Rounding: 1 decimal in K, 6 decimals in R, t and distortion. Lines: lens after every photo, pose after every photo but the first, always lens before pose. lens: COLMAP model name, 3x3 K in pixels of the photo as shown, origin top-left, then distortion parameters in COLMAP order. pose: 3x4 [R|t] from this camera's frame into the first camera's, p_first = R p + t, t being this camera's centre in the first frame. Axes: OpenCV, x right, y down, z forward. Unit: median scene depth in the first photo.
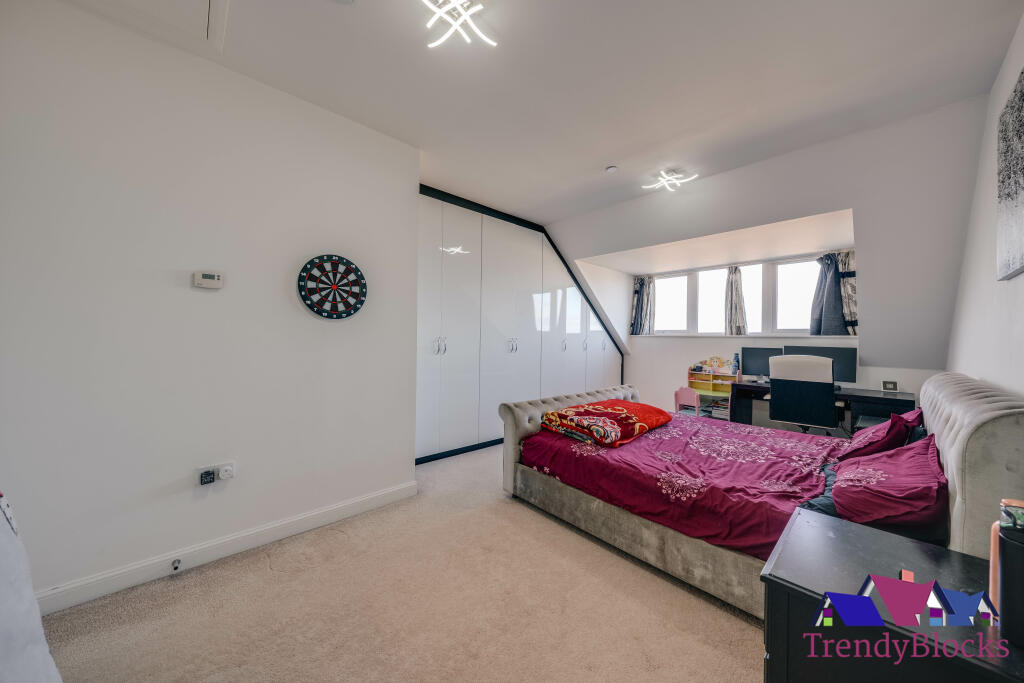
lens RADIAL K [[347.1, 0, 512.1], [0, 347.1, 338.8], [0, 0, 1]] dist [-0.001255, -0.000070]
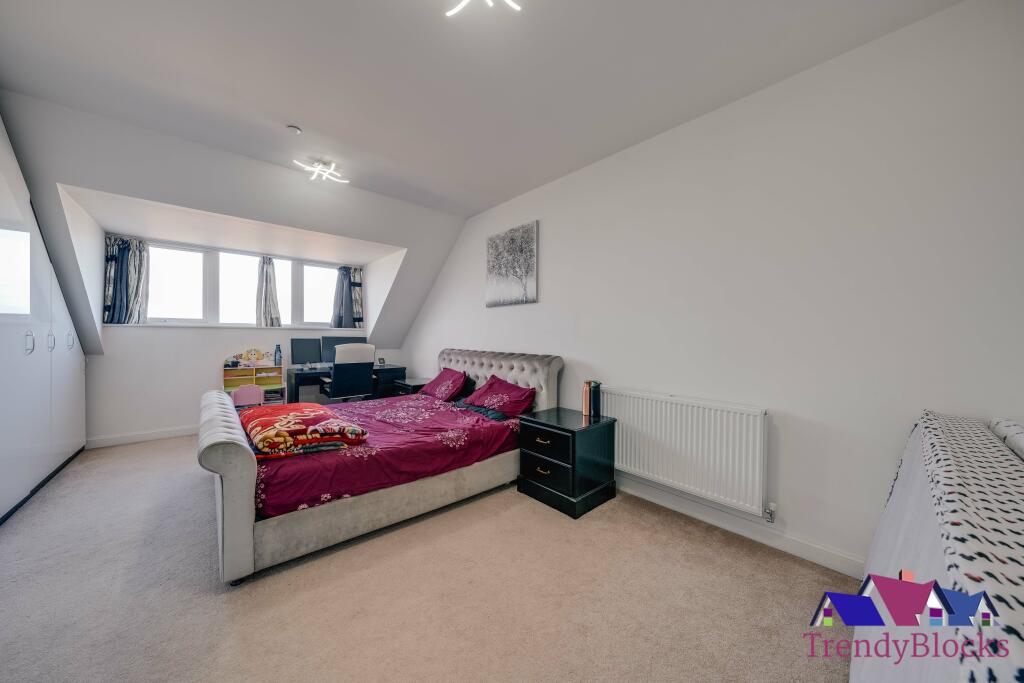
lens RADIAL K [[347.1, 0, 512.1], [0, 347.1, 338.8], [0, 0, 1]] dist [-0.001255, -0.000070]
pose [[0.028929, -0.024258, 0.999287, -0.392412], [-0.006232, 0.999682, 0.024448, -0.004881], [-0.999562, -0.006935, 0.028769, 0.318633]]
